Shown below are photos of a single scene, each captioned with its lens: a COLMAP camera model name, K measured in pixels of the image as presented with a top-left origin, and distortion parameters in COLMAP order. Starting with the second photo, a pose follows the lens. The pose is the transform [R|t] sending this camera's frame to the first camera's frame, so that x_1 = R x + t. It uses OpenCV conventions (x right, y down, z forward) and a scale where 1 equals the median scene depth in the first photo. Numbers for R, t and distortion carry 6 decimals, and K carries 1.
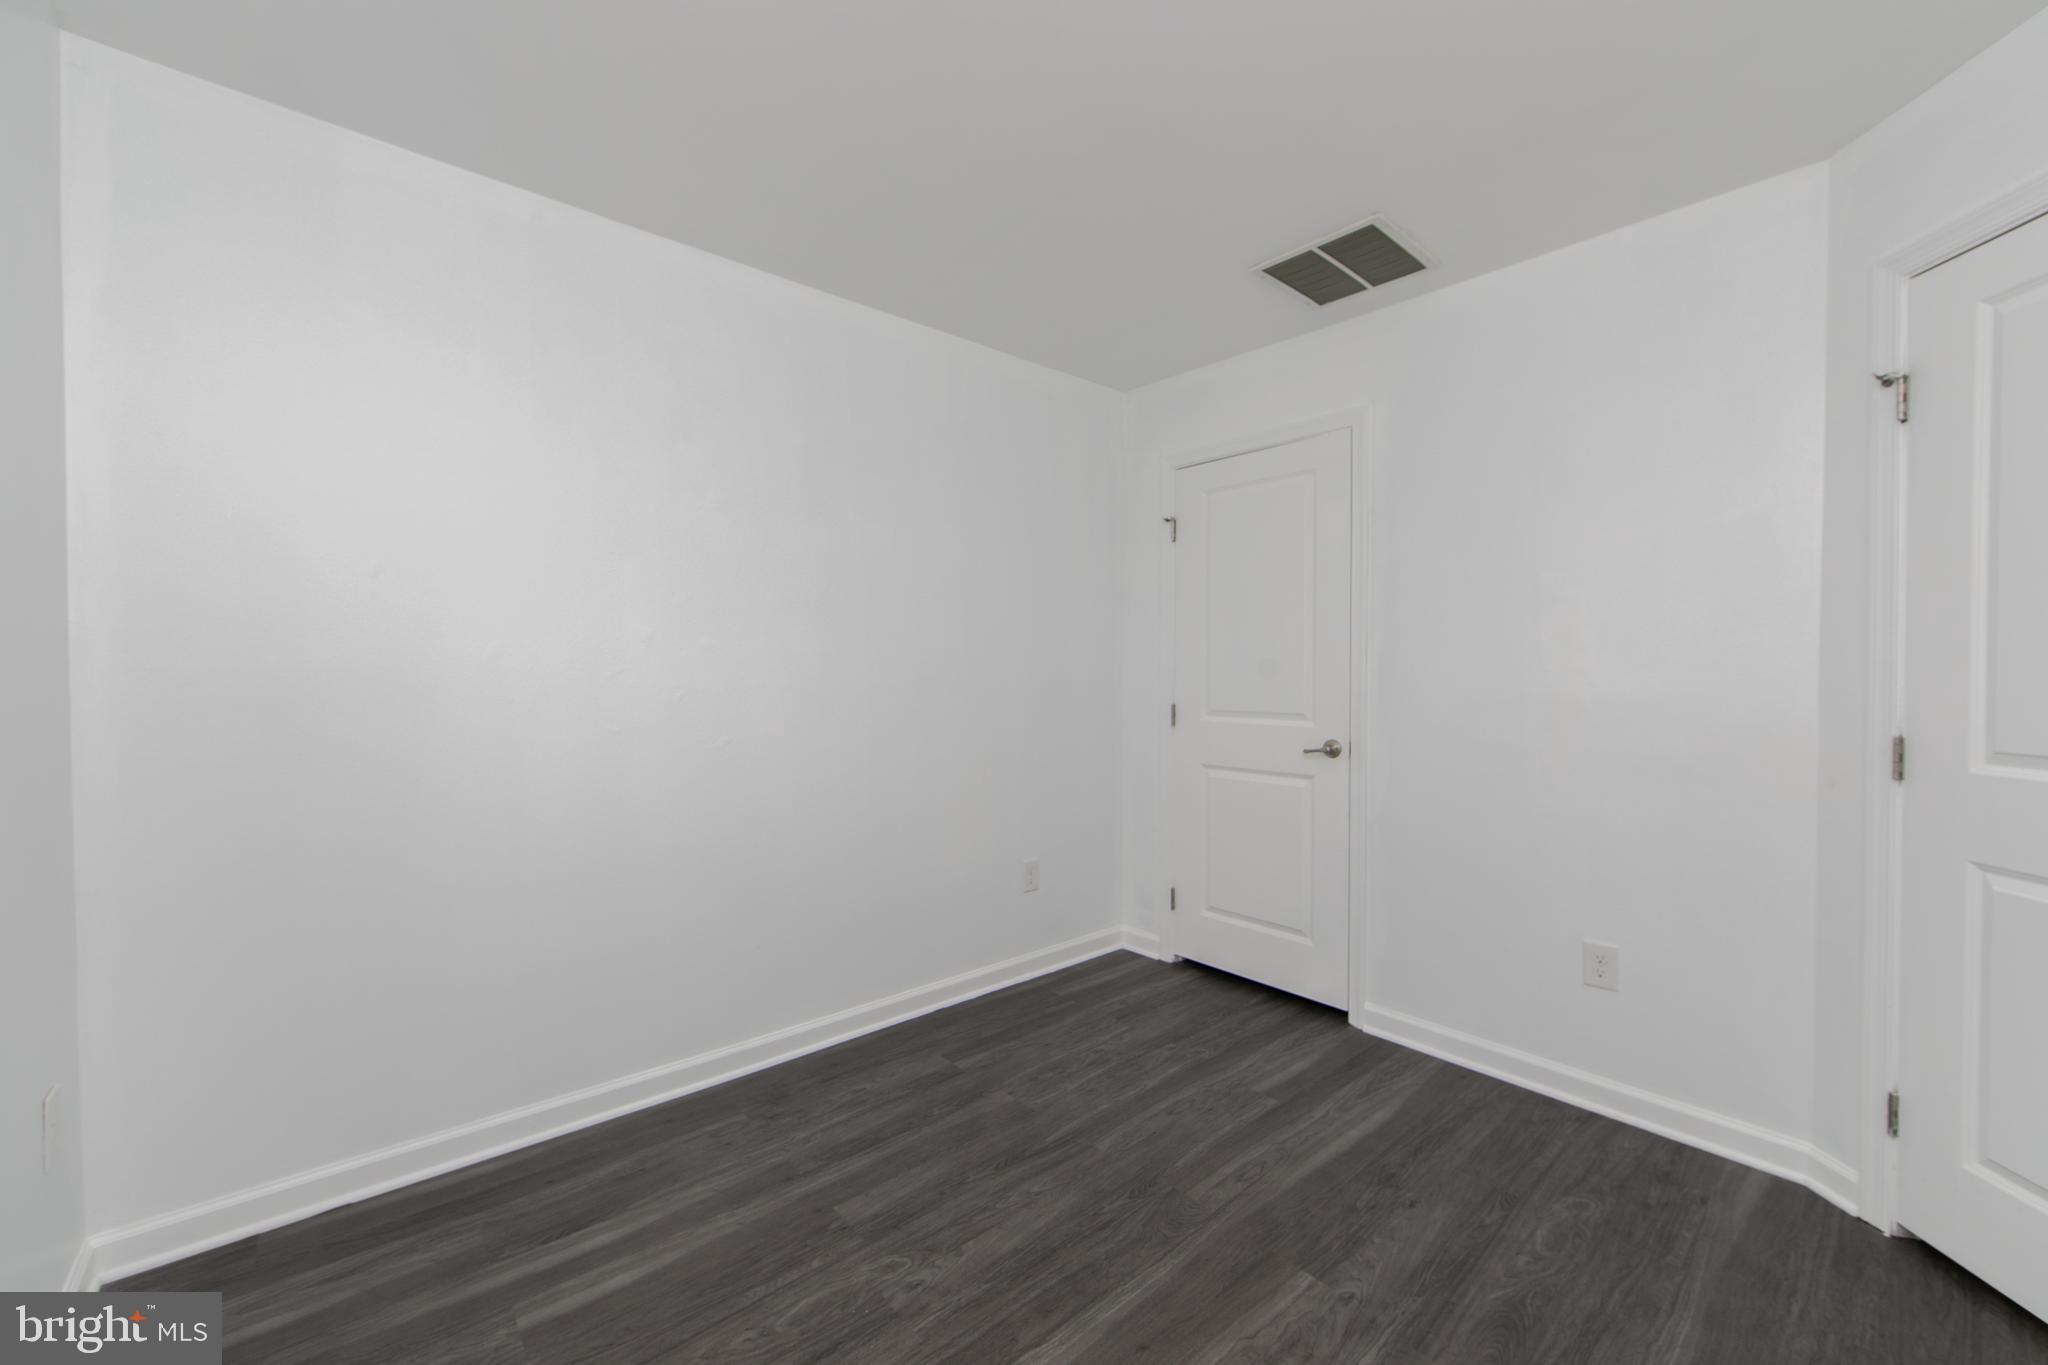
lens RADIAL K [[813.4, 0, 1030.6], [0, 813.4, 669.9], [0, 0, 1]] dist [-0.002521, 0.000012]
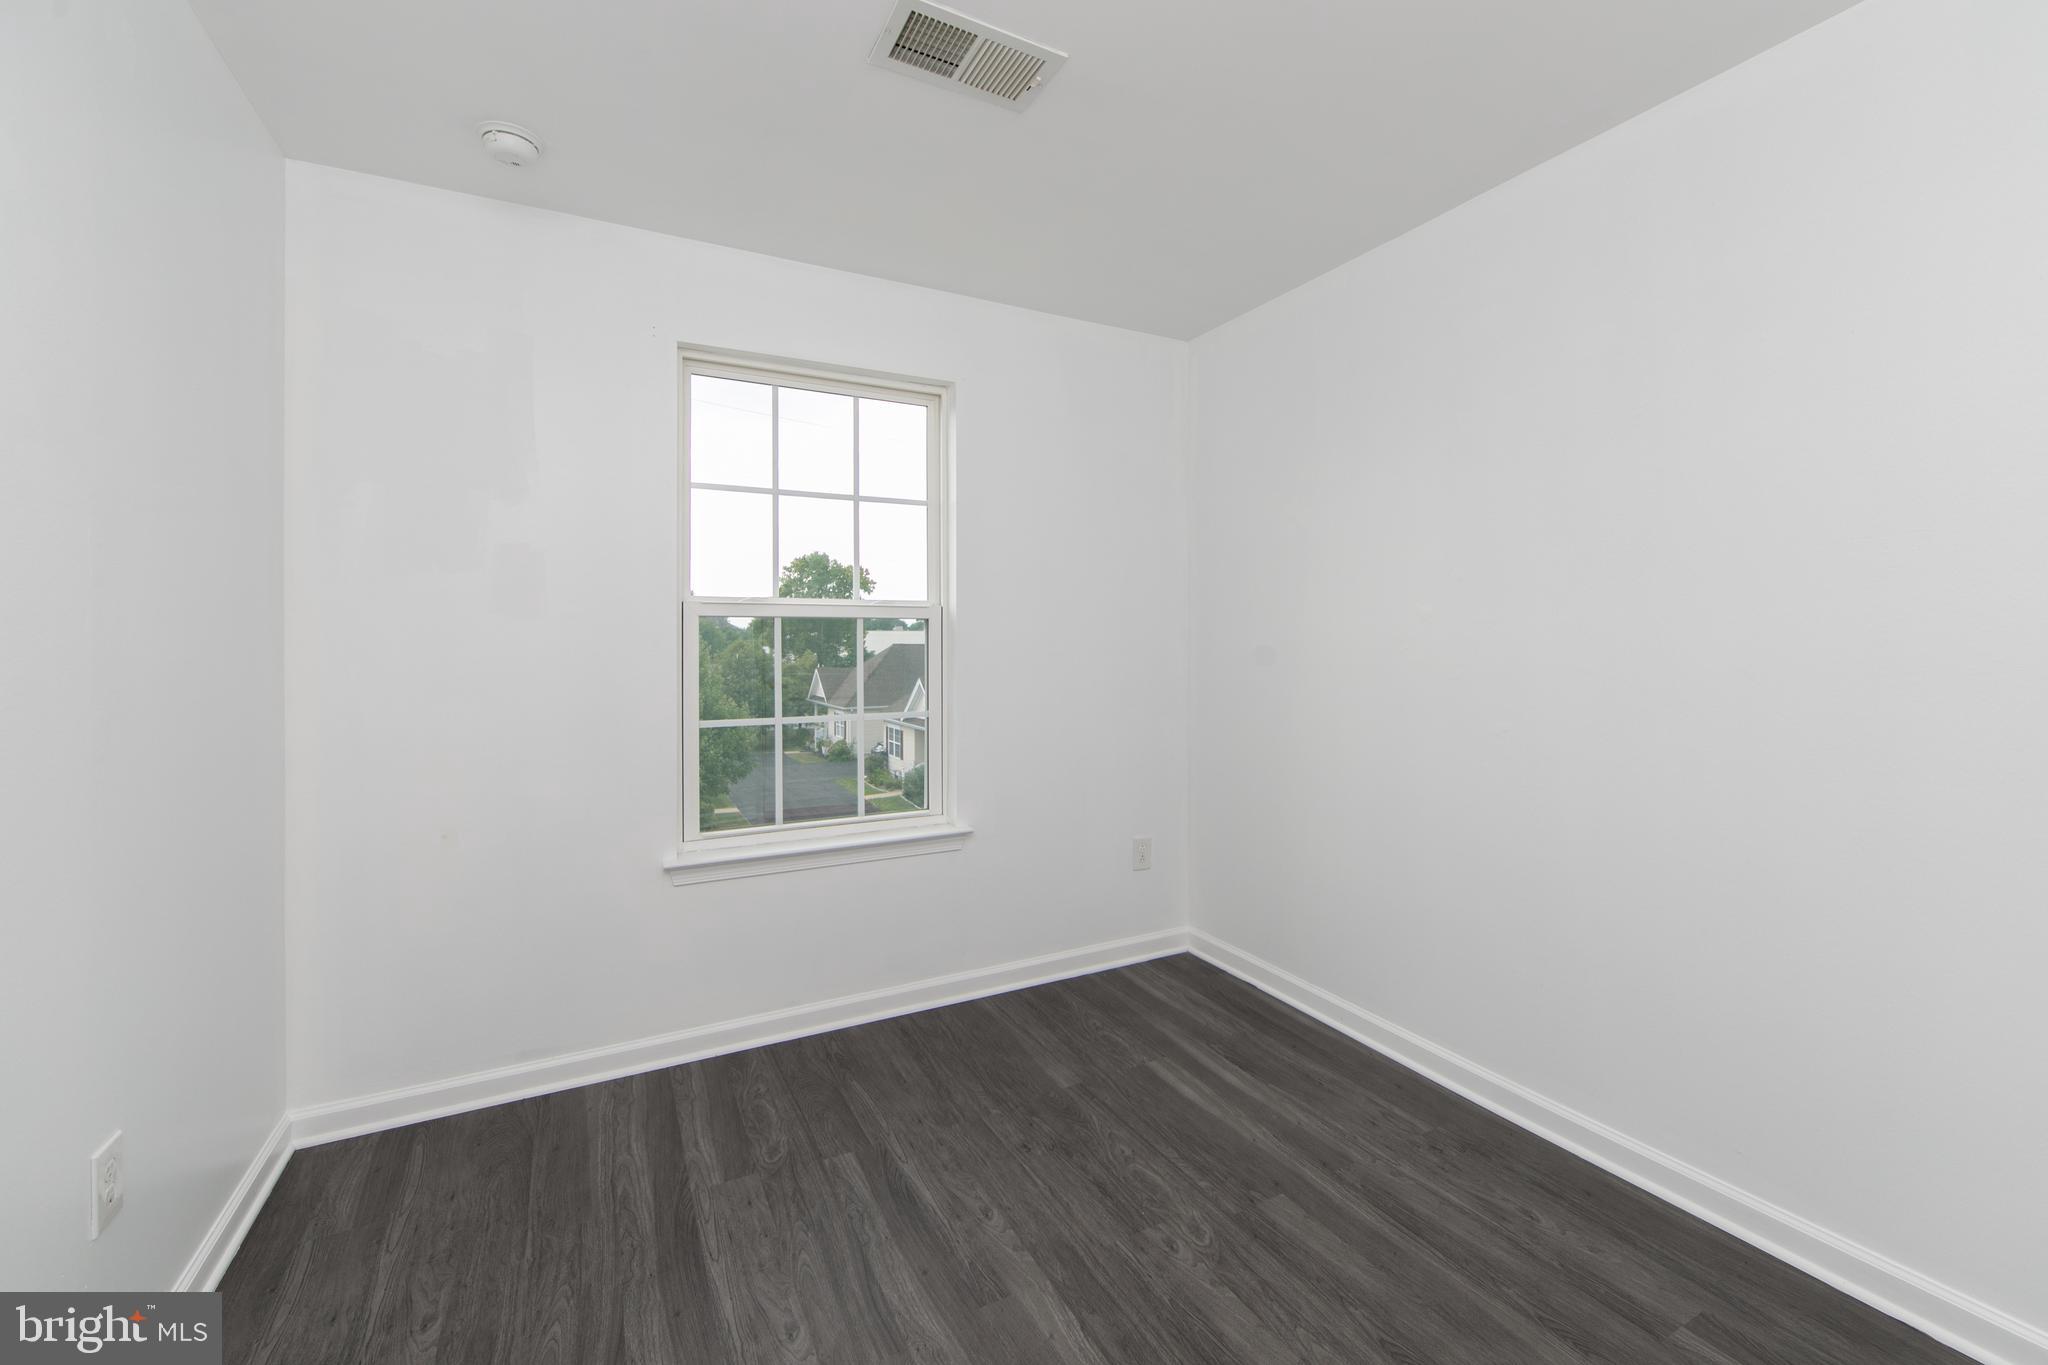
lens RADIAL K [[813.4, 0, 1022.9], [0, 813.4, 658.9], [0, 0, 1]] dist [-0.002521, 0.000012]
pose [[-0.248932, 0.014773, -0.968408, 0.804815], [0.009982, 0.999870, 0.012687, -0.006650], [0.968469, -0.006508, -0.249047, 0.966094]]
